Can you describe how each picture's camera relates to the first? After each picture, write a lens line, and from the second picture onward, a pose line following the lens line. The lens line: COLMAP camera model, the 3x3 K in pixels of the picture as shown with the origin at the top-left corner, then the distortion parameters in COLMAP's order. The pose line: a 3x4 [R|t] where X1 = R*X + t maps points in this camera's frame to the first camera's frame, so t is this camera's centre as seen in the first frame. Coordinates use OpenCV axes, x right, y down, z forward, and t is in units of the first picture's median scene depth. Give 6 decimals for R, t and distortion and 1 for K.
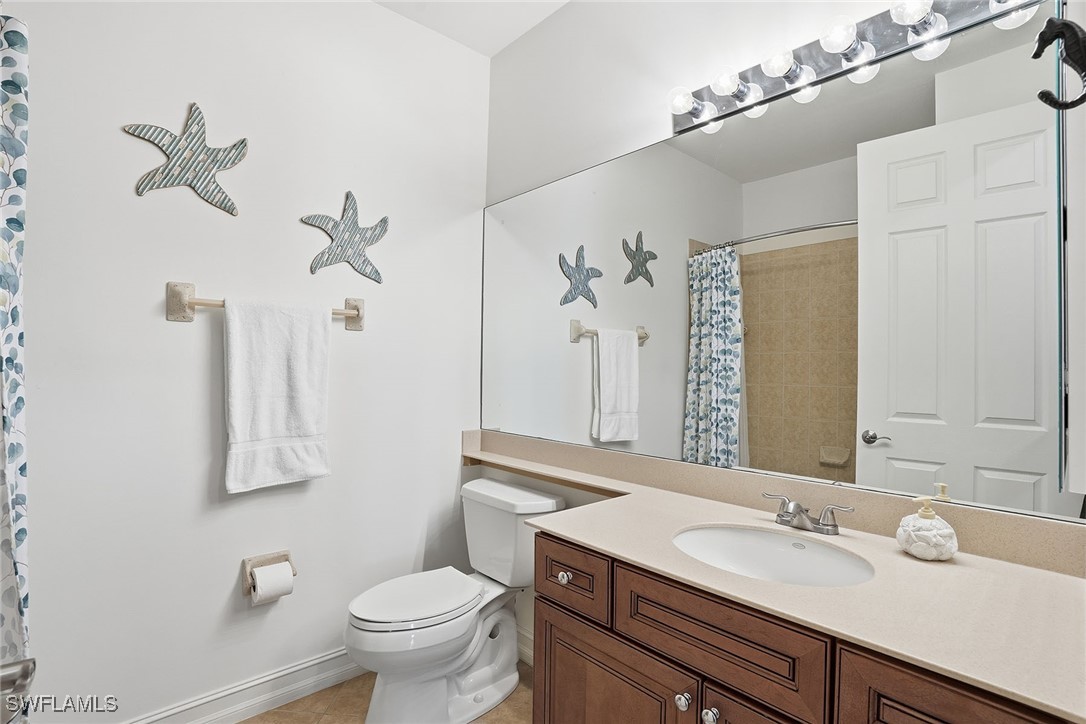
lens RADIAL K [[460.7, 0, 545.2], [0, 460.7, 363.8], [0, 0, 1]] dist [-0.021934, 0.001981]
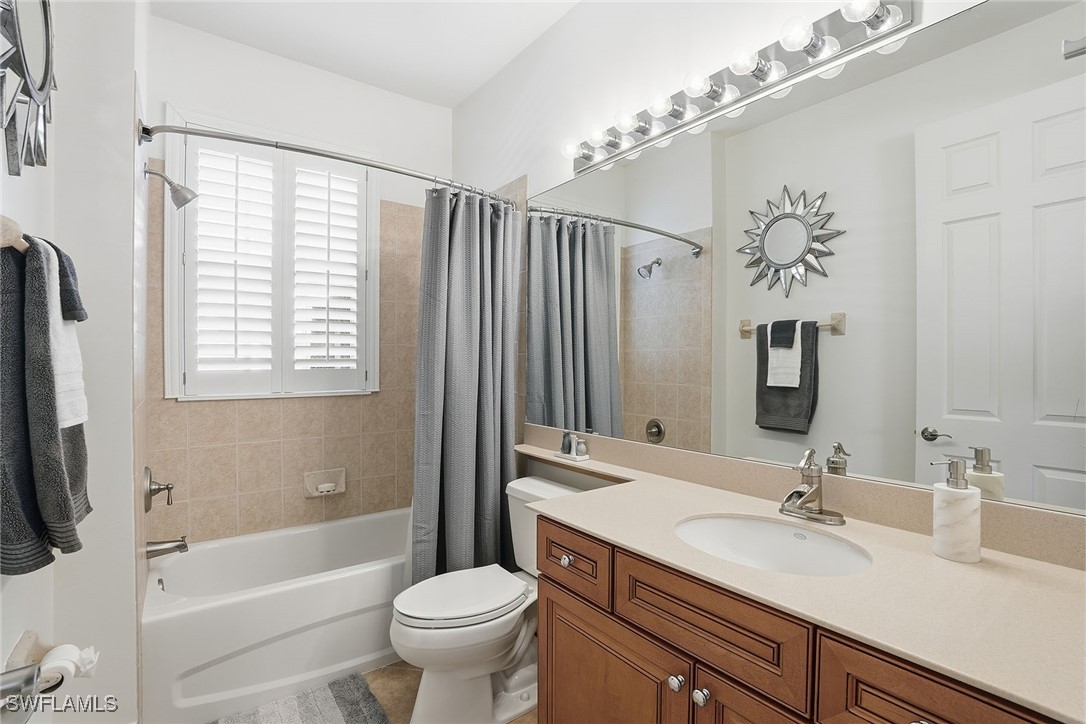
lens RADIAL K [[519.5, 0, 540.7], [0, 519.5, 363.2], [0, 0, 1]] dist [-0.023330, -0.001090]
pose [[0.984640, -0.019339, -0.173522, 0.203863], [0.020454, 0.999780, 0.004644, 0.001500], [0.173394, -0.008122, 0.984819, -0.195507]]
